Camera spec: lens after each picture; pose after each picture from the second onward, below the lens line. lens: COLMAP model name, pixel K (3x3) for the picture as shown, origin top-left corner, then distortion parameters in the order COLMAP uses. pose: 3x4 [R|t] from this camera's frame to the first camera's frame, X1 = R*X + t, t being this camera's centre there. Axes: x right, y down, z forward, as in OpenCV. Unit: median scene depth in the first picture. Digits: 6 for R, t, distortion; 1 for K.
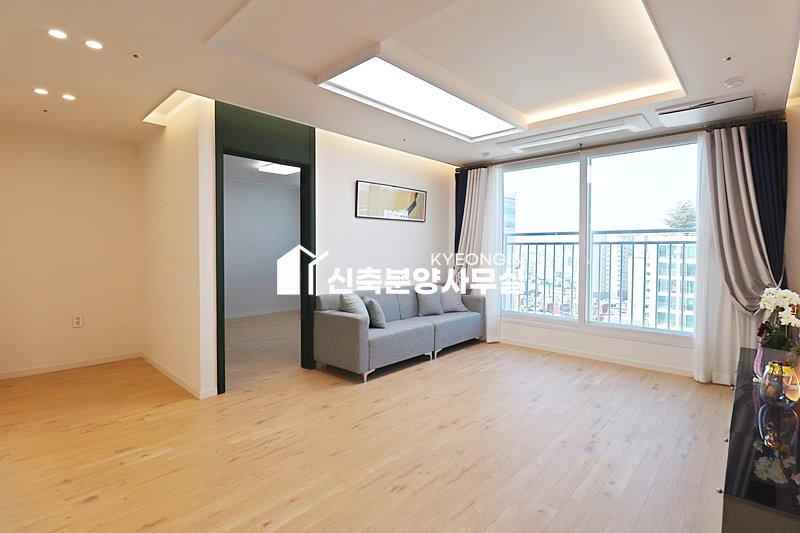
lens RADIAL K [[377.7, 0, 397.5], [0, 377.7, 258.9], [0, 0, 1]] dist [0.000490, -0.011453]
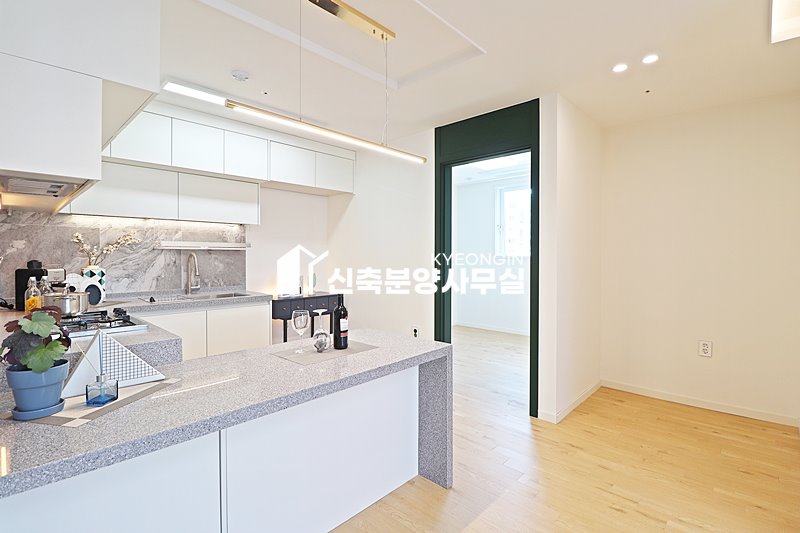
lens RADIAL K [[377.7, 0, 397.5], [0, 377.7, 258.9], [0, 0, 1]] dist [0.000490, -0.011453]
pose [[0.003100, 0.006565, -0.999974, -0.099630], [-0.031644, 0.999478, 0.006464, -0.009248], [0.999494, 0.031623, 0.003306, 0.486819]]
